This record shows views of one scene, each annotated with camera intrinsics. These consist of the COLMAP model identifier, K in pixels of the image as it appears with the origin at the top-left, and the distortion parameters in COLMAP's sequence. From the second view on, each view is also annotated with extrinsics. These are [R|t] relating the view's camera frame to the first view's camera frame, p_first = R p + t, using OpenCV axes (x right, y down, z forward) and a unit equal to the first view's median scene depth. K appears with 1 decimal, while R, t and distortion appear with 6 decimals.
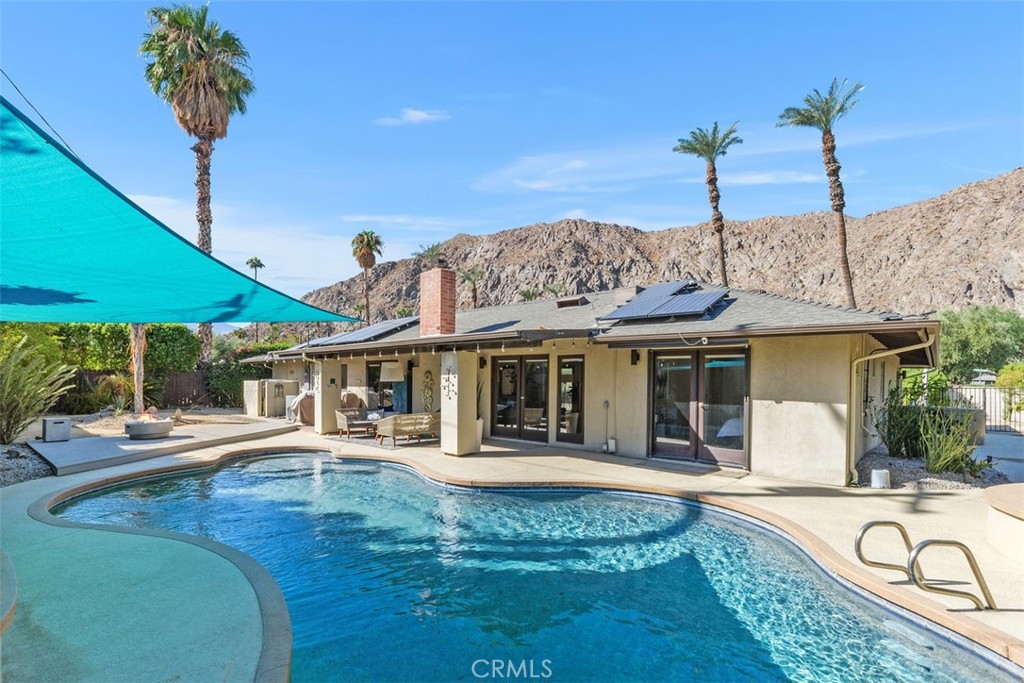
lens RADIAL K [[471.0, 0, 512.0], [0, 471.0, 378.8], [0, 0, 1]] dist [0.002137, 0.000527]
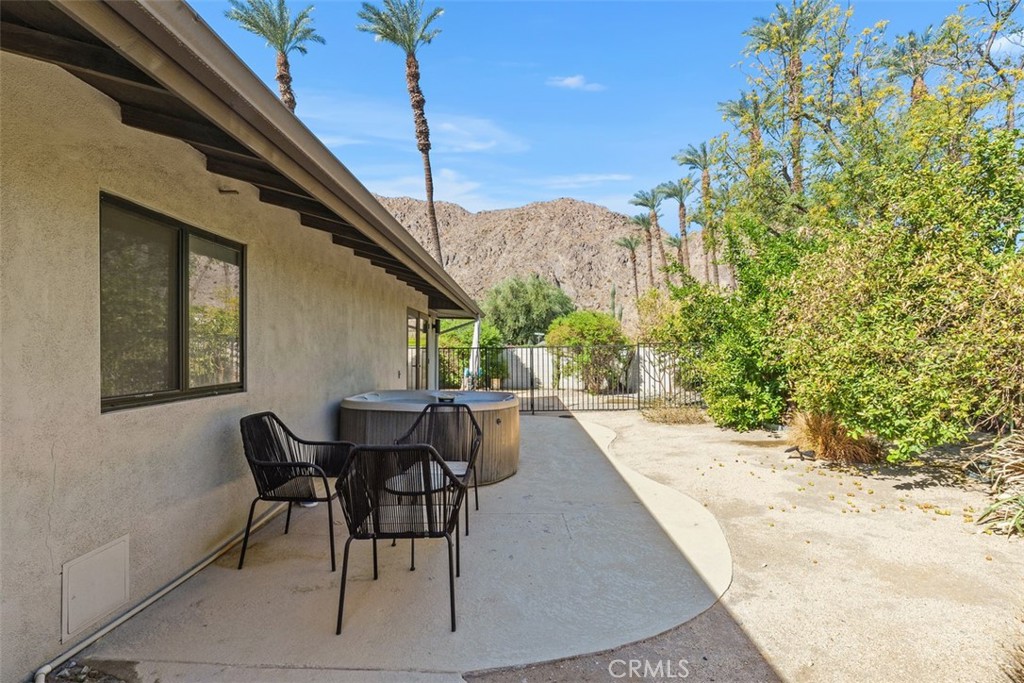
lens RADIAL K [[464.0, 0, 520.1], [0, 464.0, 352.1], [0, 0, 1]] dist [0.001156, 0.000293]
pose [[0.745501, -0.012285, 0.666392, 0.244875], [0.004006, 0.999895, 0.013951, 0.007671], [-0.666493, -0.007731, 0.745471, 0.232004]]
